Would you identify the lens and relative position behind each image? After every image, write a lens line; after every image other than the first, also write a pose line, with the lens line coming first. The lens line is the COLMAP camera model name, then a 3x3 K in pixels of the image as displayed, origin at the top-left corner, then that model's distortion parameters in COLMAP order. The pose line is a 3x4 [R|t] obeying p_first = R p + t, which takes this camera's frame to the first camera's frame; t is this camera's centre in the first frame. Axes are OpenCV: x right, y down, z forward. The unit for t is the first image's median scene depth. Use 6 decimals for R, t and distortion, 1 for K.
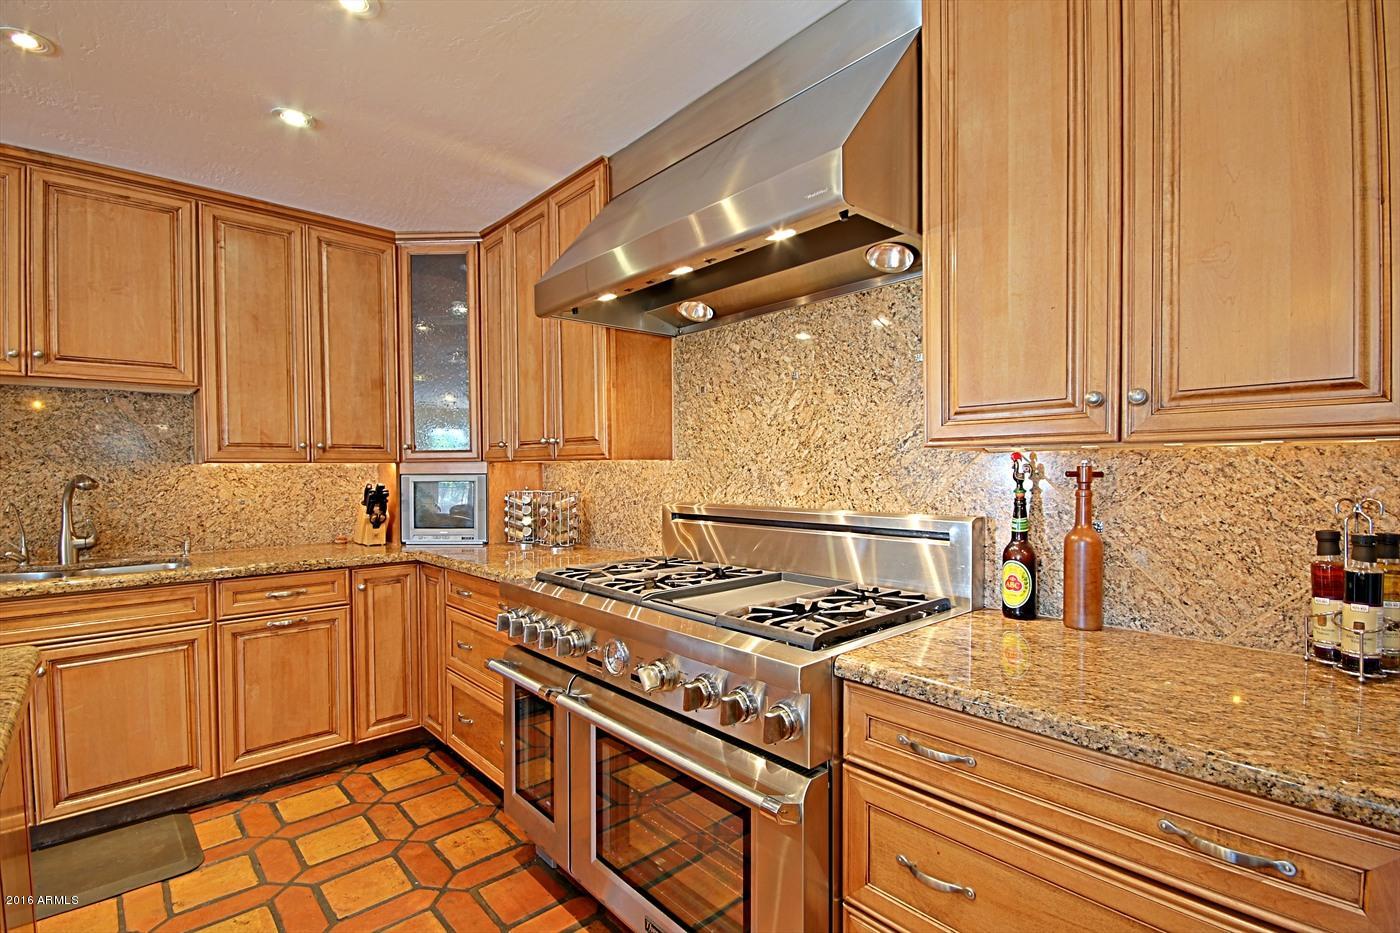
lens RADIAL K [[644.1, 0, 702.5], [0, 644.1, 481.6], [0, 0, 1]] dist [-0.006023, -0.000631]
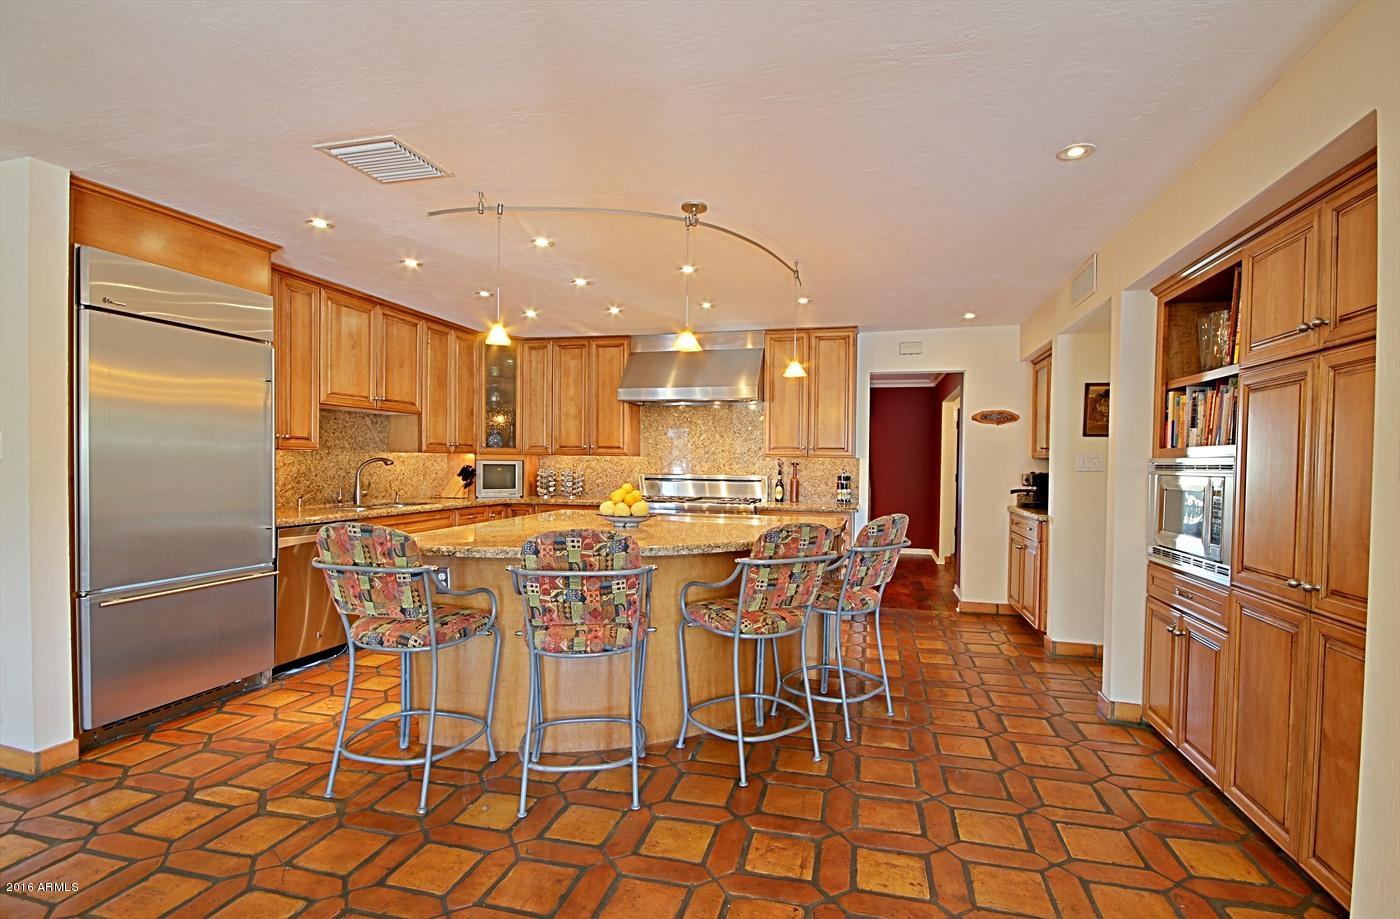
lens RADIAL K [[659.1, 0, 706.9], [0, 659.1, 467.3], [0, 0, 1]] dist [0.000101, -0.000258]
pose [[0.834912, 0.012016, 0.550253, -1.592881], [-0.006558, 0.999908, -0.011886, 0.046397], [-0.550345, 0.006315, 0.834913, -1.595502]]
